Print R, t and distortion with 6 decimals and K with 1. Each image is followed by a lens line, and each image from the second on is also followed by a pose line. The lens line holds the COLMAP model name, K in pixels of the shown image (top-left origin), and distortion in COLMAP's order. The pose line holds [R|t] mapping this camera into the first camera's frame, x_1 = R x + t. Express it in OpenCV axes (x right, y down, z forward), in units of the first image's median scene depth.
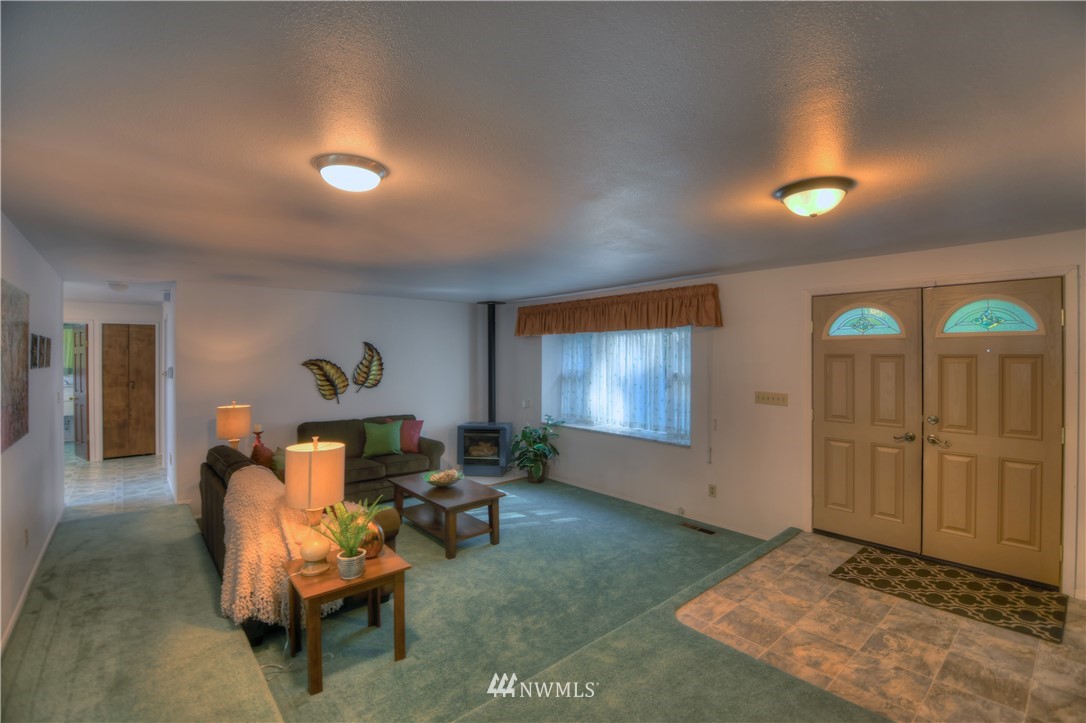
lens RADIAL K [[484.5, 0, 547.7], [0, 484.5, 360.0], [0, 0, 1]] dist [-0.000657, -0.000163]
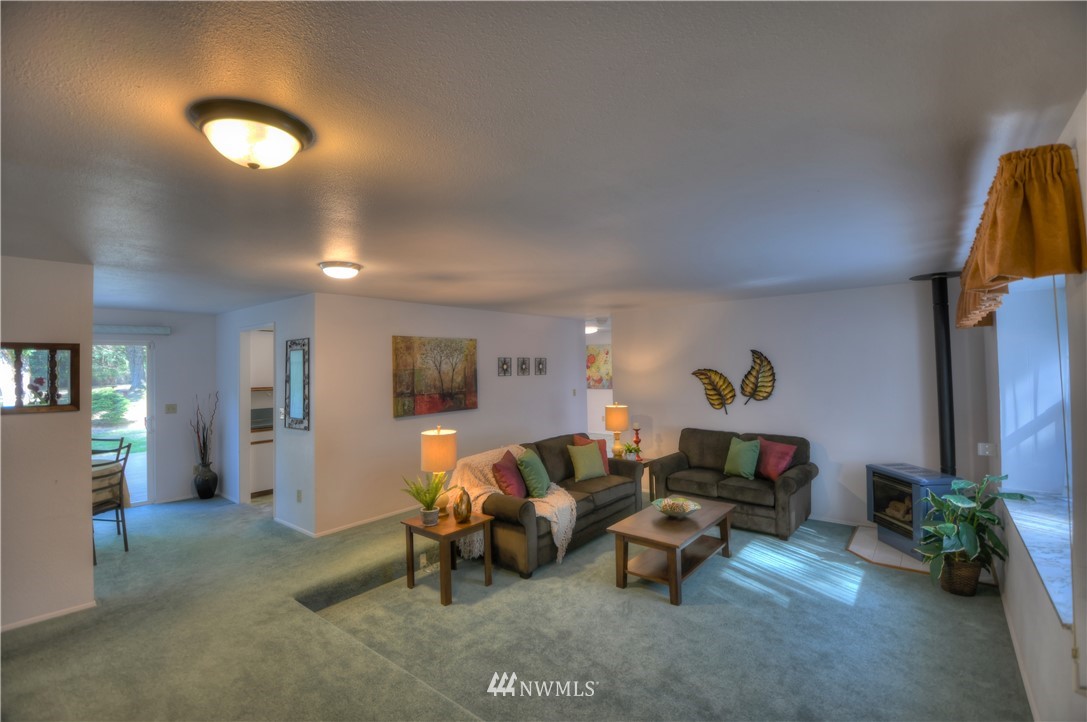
lens RADIAL K [[484.9, 0, 548.5], [0, 484.9, 358.8], [0, 0, 1]] dist [-0.000657, -0.000163]
pose [[0.156350, -0.012108, -0.987628, 0.478419], [0.009681, 0.999896, -0.010726, -0.014891], [0.987654, -0.007885, 0.156451, 0.486863]]
